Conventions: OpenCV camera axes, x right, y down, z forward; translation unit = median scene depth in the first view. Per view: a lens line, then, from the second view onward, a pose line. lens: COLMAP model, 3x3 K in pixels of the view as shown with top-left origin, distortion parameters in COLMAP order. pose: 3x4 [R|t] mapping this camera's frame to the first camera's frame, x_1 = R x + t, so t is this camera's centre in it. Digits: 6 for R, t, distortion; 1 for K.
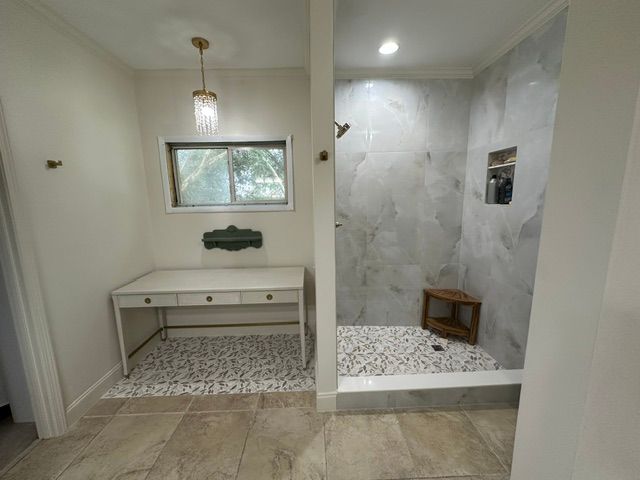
lens RADIAL K [[254.7, 0, 320.0], [0, 254.7, 240.0], [0, 0, 1]] dist [0.000371, -0.000188]
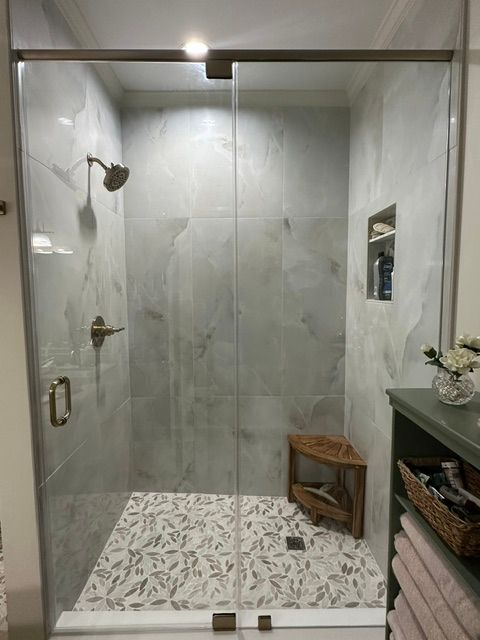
lens RADIAL K [[326.1, 0, 240.0], [0, 326.1, 320.0], [0, 0, 1]] dist [0.002295, 0.000466]
pose [[0.999446, 0.016889, -0.028672, 0.329187], [-0.019052, 0.996853, -0.076944, -0.025201], [0.027283, 0.077448, 0.996623, 0.197002]]
